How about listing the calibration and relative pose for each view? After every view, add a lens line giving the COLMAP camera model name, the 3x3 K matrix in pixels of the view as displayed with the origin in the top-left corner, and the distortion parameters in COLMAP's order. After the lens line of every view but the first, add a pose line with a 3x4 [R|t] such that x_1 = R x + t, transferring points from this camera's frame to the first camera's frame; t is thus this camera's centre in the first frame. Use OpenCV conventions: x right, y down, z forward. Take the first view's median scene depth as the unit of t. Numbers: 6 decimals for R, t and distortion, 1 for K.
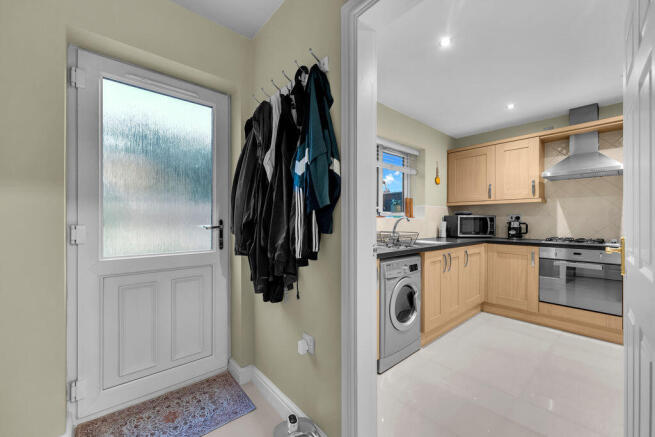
lens RADIAL K [[261.2, 0, 327.5], [0, 261.2, 218.5], [0, 0, 1]] dist [0.000013, 0.000089]
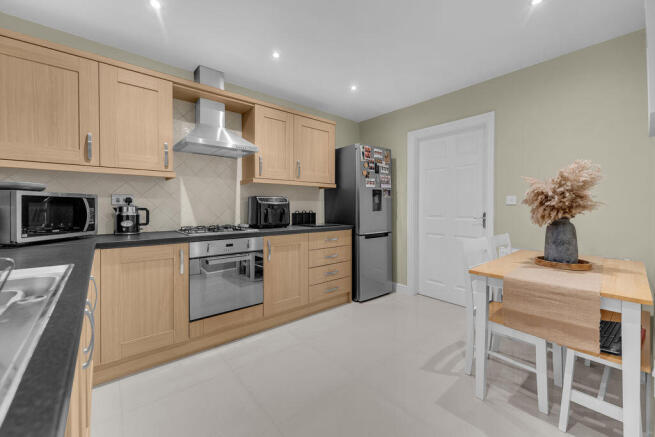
lens RADIAL K [[267.1, 0, 328.0], [0, 267.1, 209.0], [0, 0, 1]] dist [0.000278, 0.000109]
pose [[0.008871, -0.009590, 0.999915, 0.104509], [-0.005231, 0.999940, 0.009637, 0.010857], [-0.999947, -0.005316, 0.008820, 0.565767]]
